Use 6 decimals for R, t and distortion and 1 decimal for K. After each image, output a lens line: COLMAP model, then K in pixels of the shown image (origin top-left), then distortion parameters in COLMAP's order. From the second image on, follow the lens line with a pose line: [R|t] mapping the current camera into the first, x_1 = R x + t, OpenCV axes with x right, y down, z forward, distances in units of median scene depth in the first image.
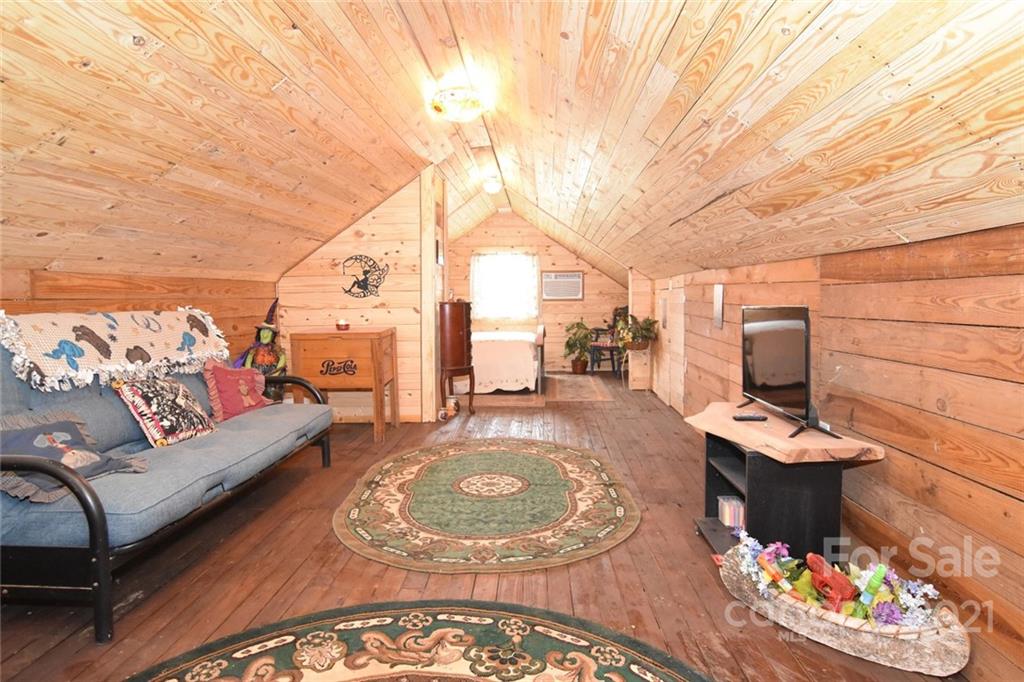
lens RADIAL K [[563.2, 0, 513.1], [0, 563.2, 337.9], [0, 0, 1]] dist [0.000980, 0.000278]
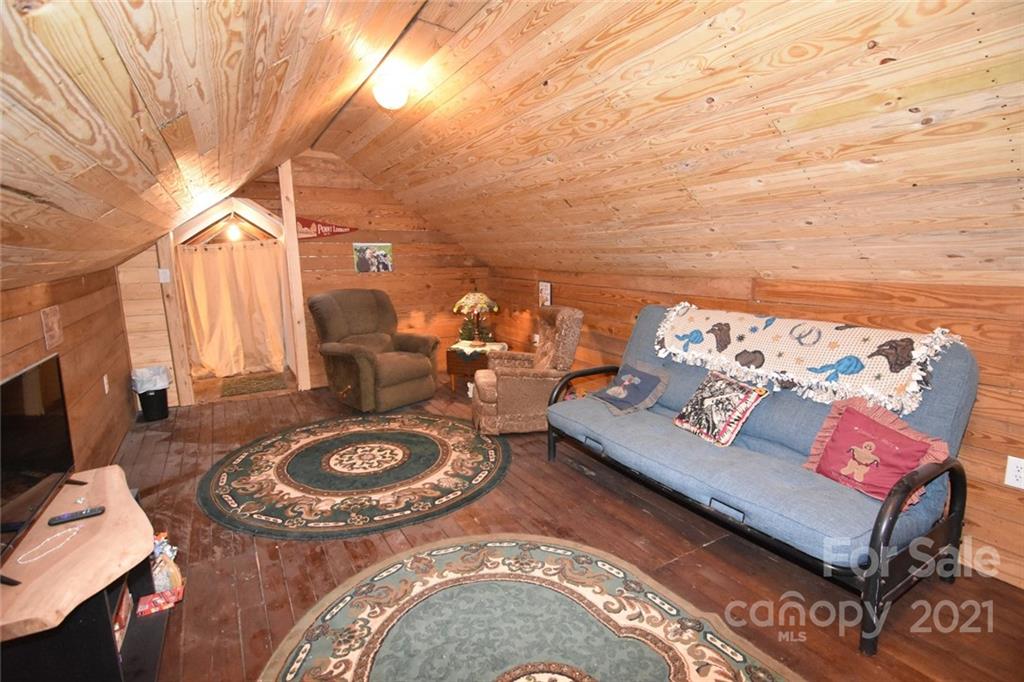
lens RADIAL K [[489.6, 0, 519.5], [0, 489.6, 341.4], [0, 0, 1]] dist [-0.010955, -0.005131]
pose [[-0.830967, 0.107807, -0.545776, 0.209514], [-0.026152, 0.972389, 0.231894, -0.202674], [0.555707, 0.206969, -0.805204, 1.467492]]
